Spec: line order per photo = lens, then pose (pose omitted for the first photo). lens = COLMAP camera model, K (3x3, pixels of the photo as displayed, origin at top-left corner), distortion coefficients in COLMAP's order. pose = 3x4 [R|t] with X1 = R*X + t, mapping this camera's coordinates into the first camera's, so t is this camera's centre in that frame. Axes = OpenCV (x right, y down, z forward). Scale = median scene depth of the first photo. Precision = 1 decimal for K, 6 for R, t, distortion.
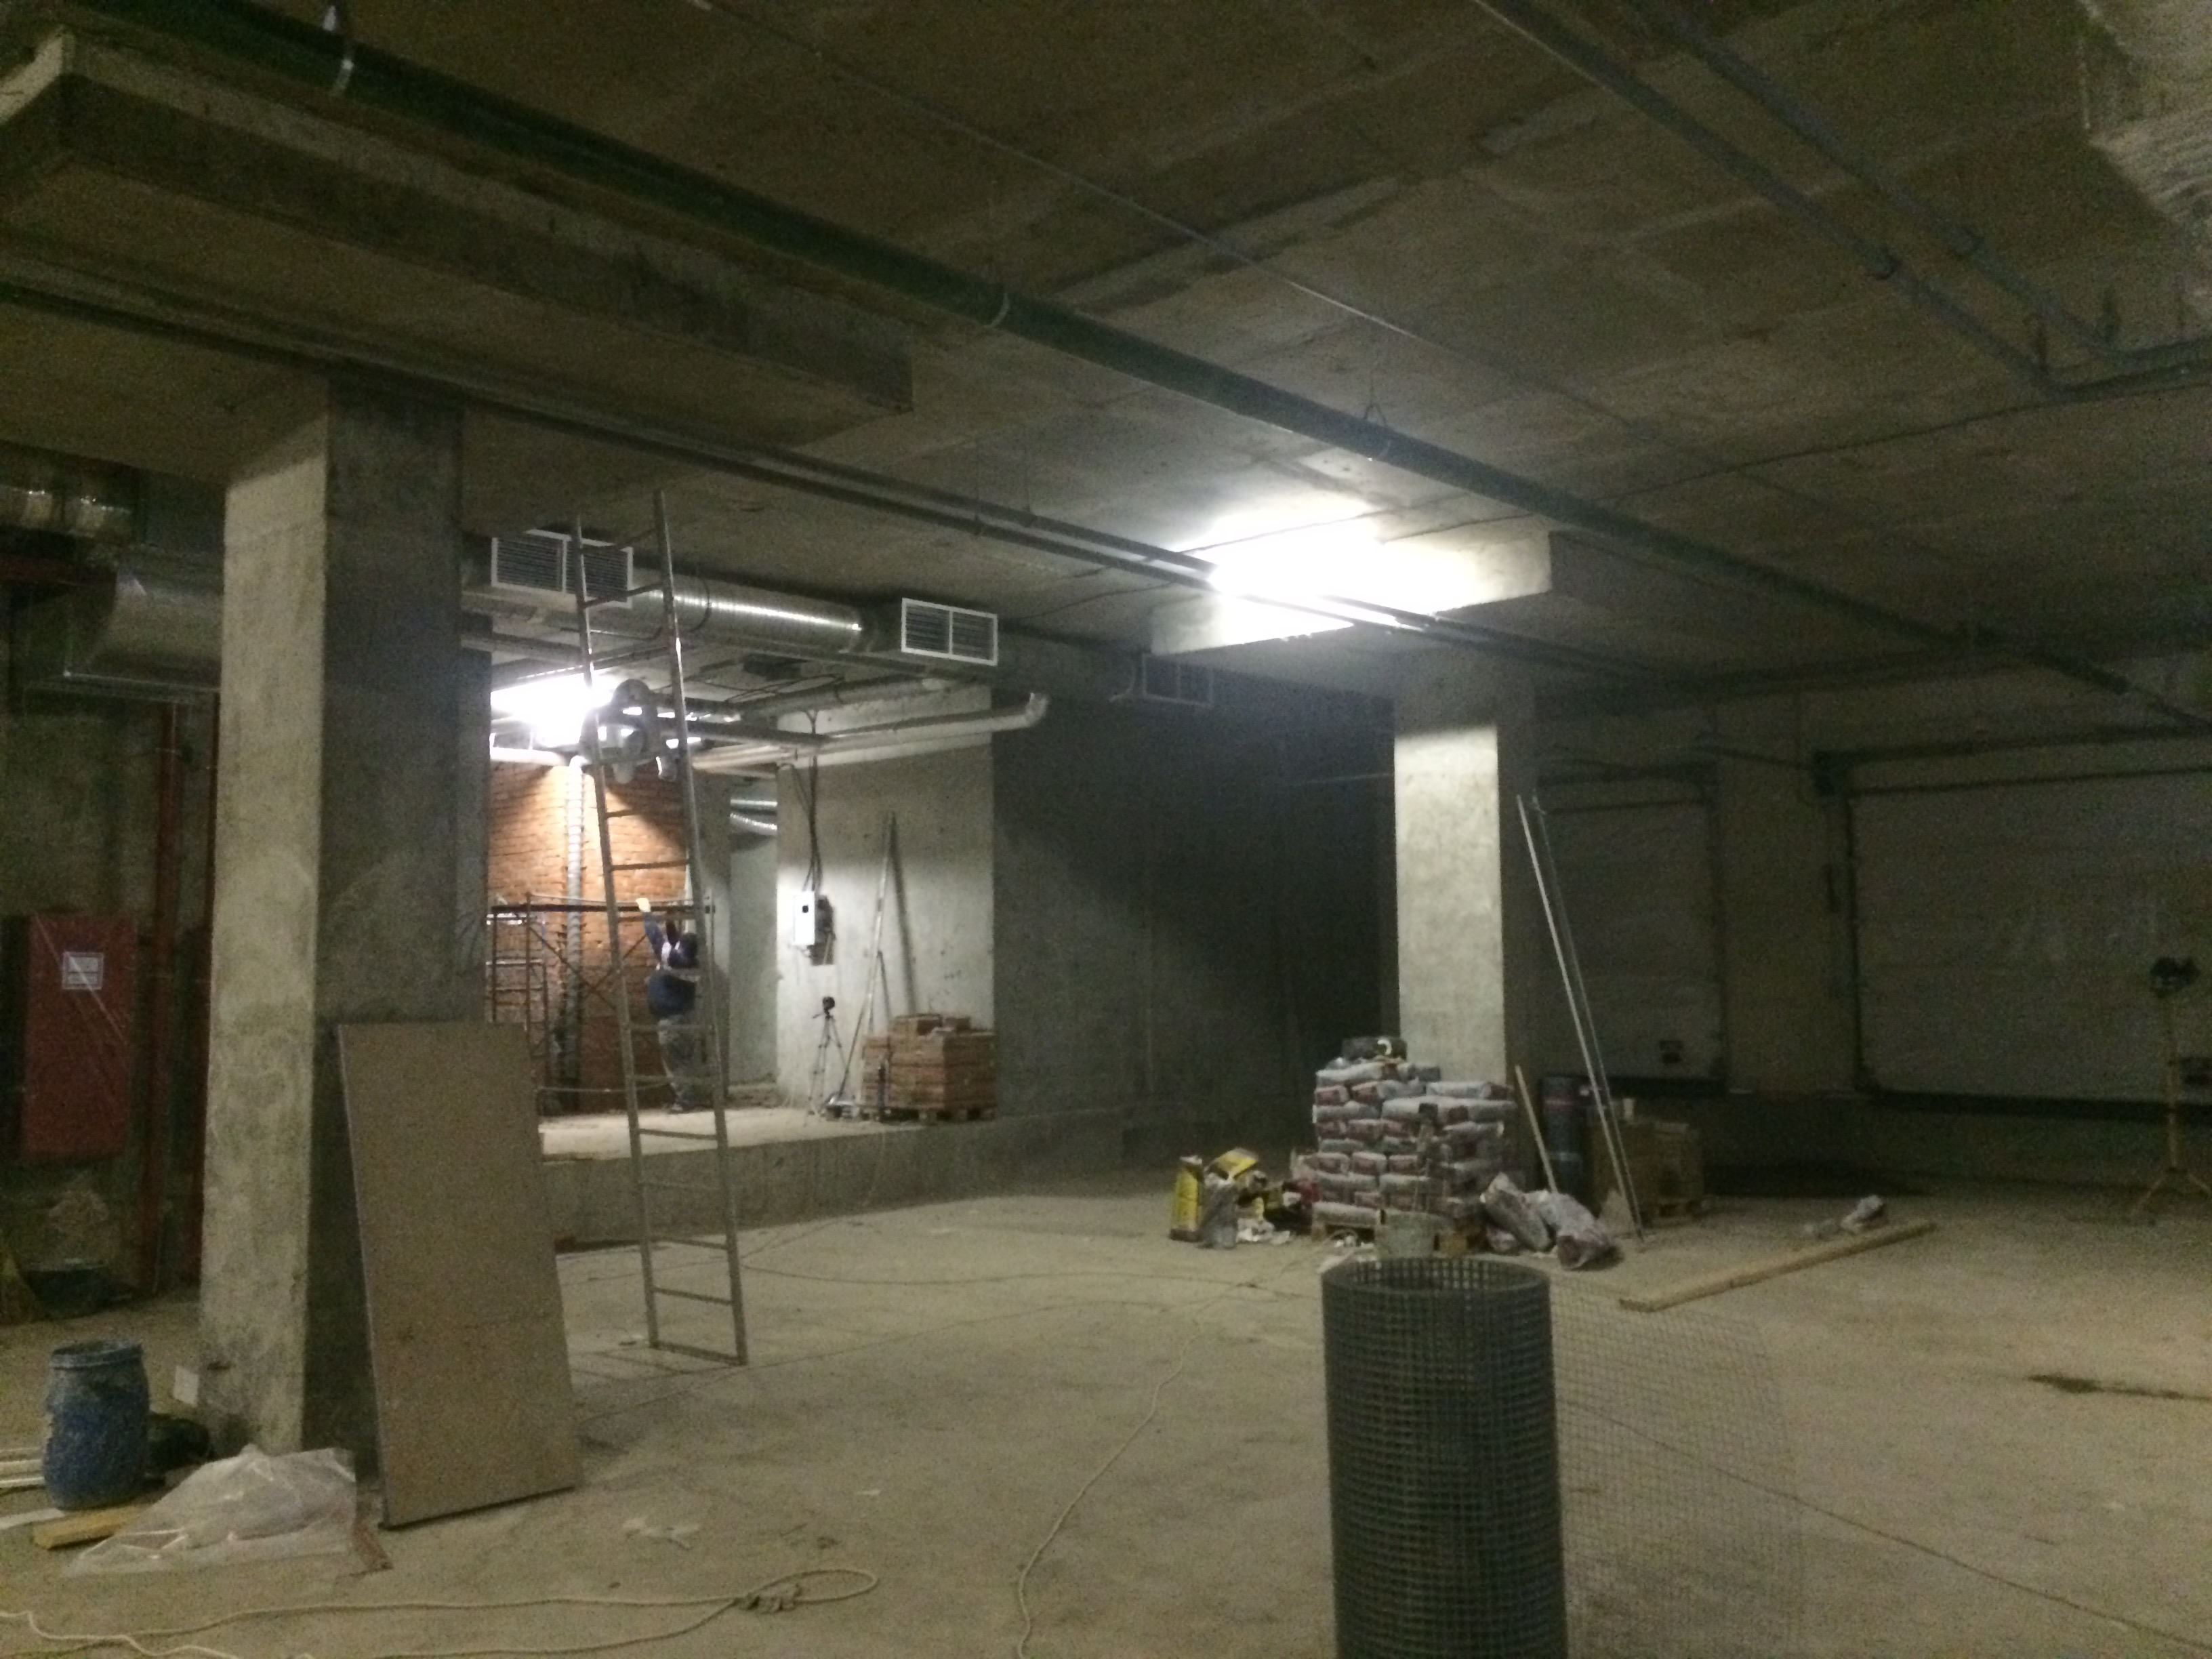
lens RADIAL K [[1876.6, 0, 1106.0], [0, 1876.6, 829.5], [0, 0, 1]] dist [0.108805, -0.132459]
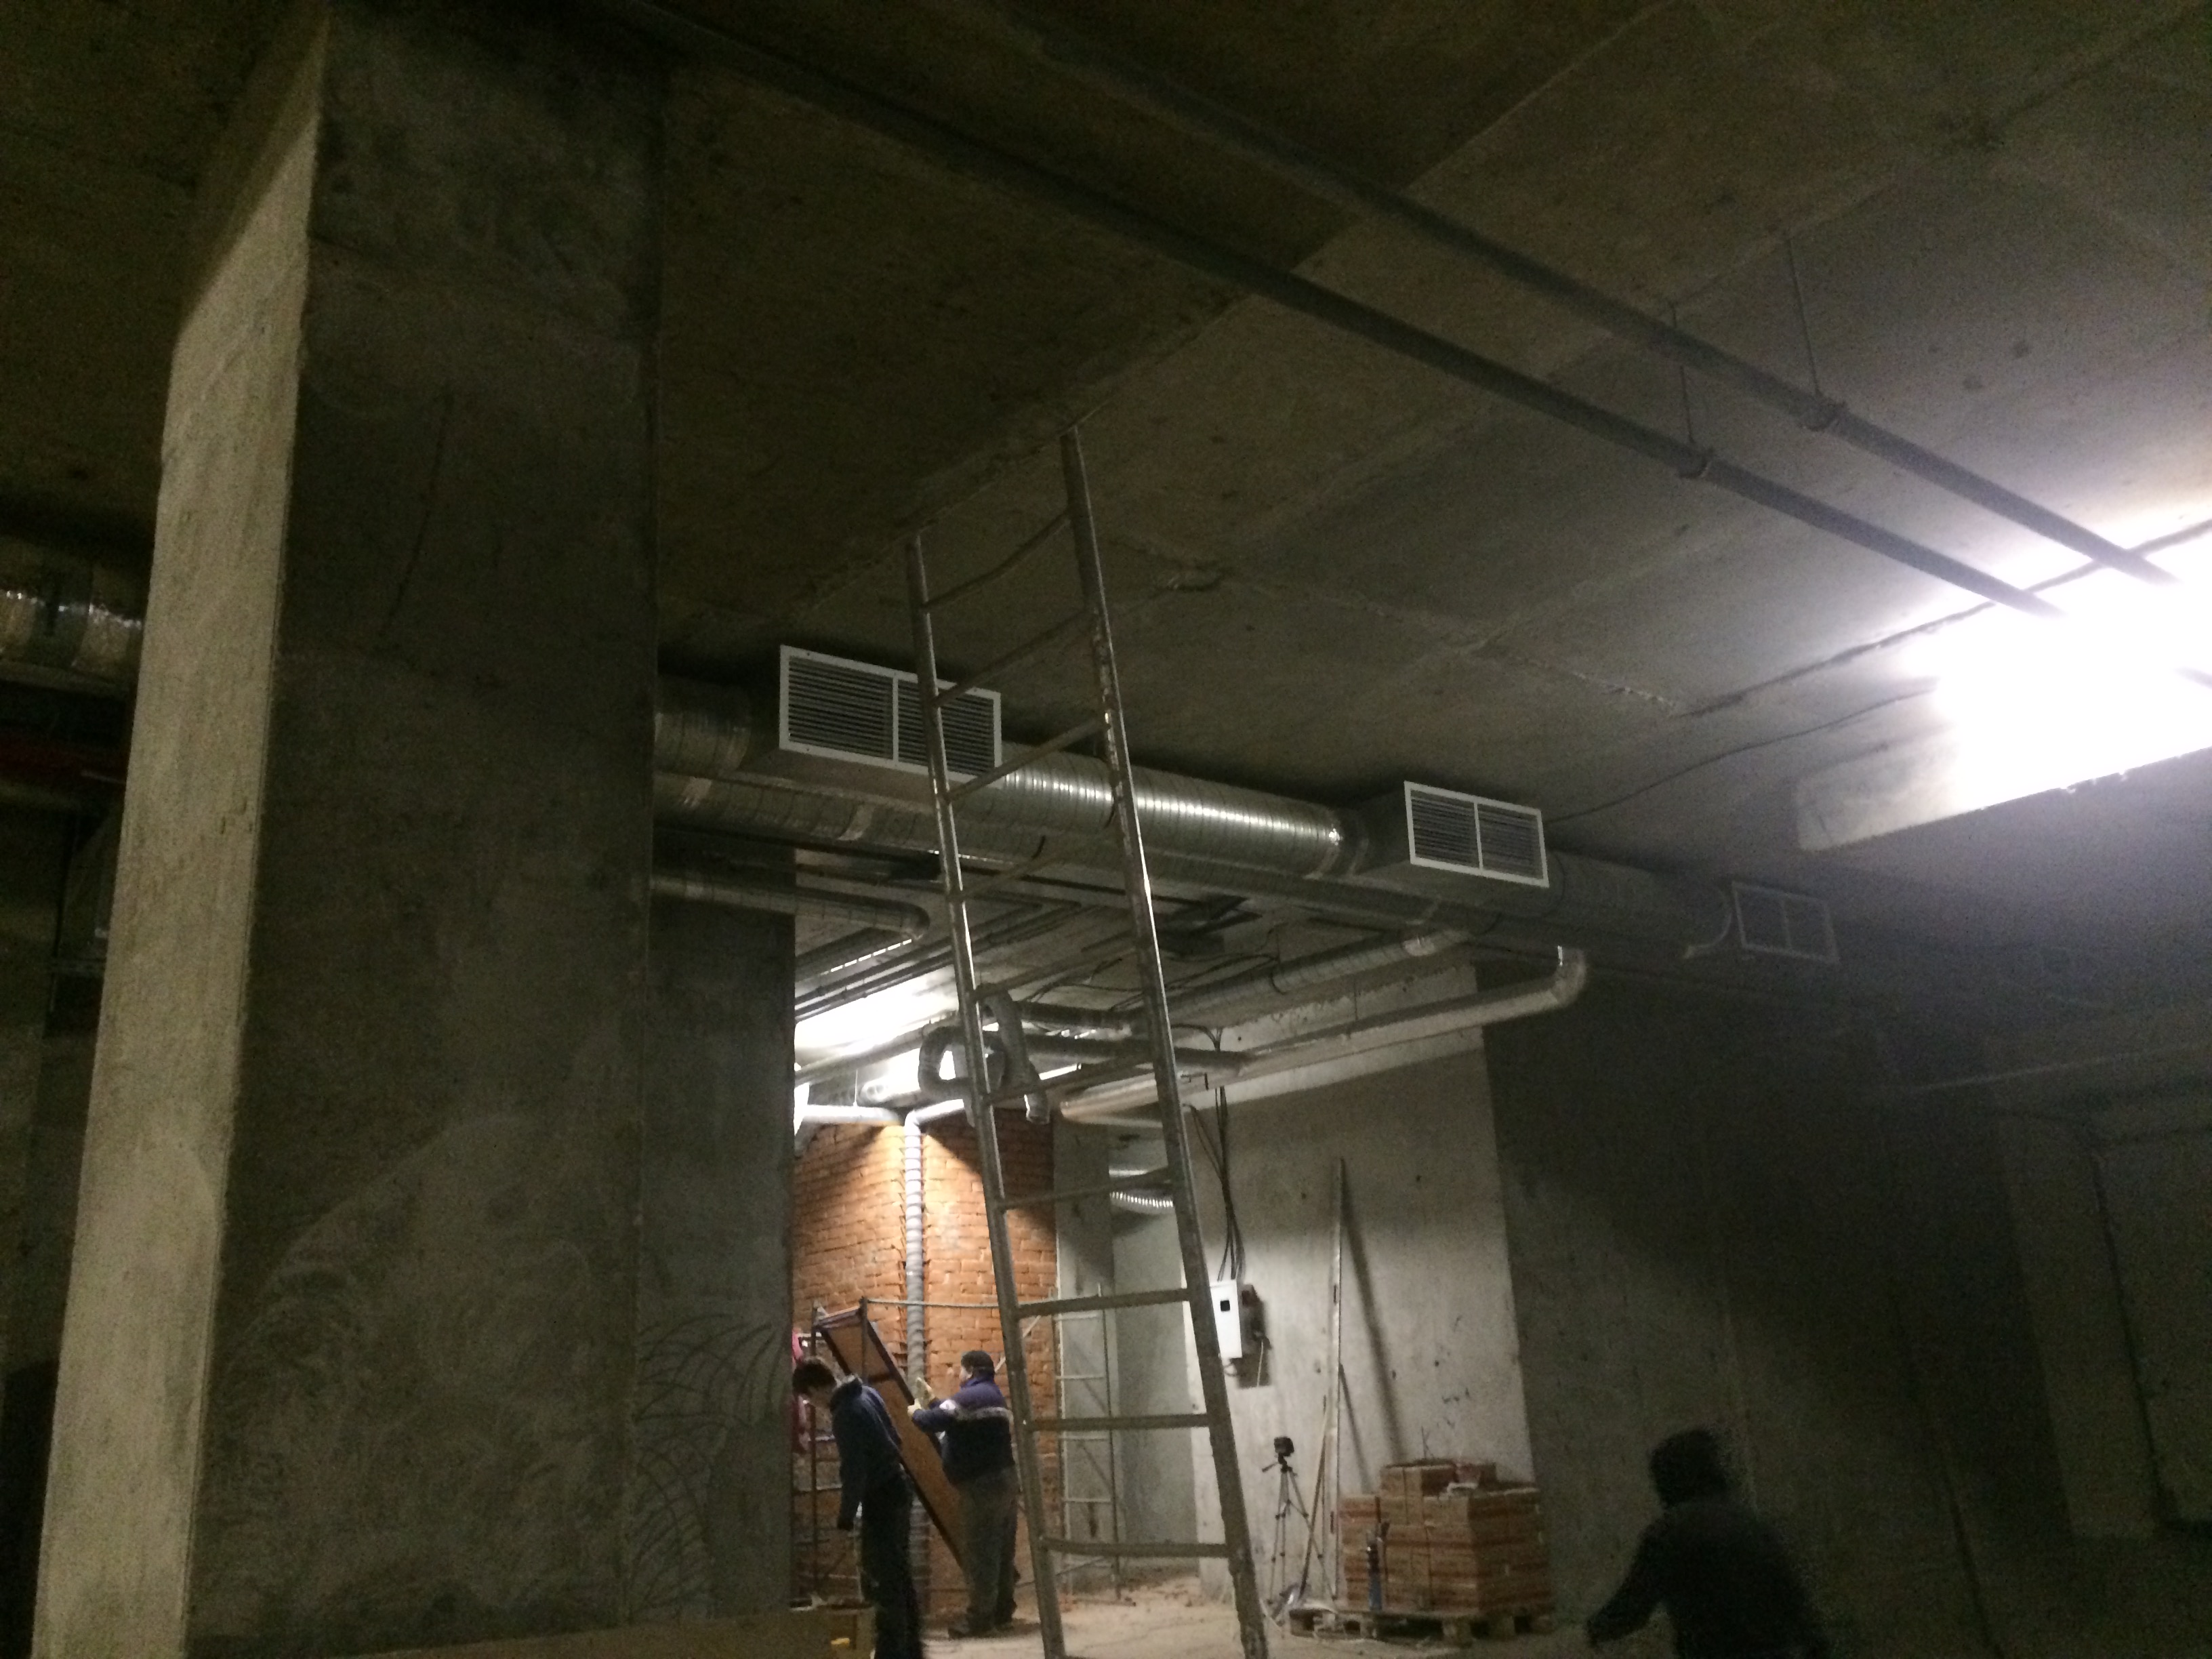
lens RADIAL K [[1857.7, 0, 1106.0], [0, 1857.7, 829.5], [0, 0, 1]] dist [0.062459, 0.002001]
pose [[0.984543, -0.085101, -0.153076, -0.088425], [0.050683, 0.975057, -0.216092, 0.018403], [0.167647, 0.204994, 0.964299, 0.298571]]
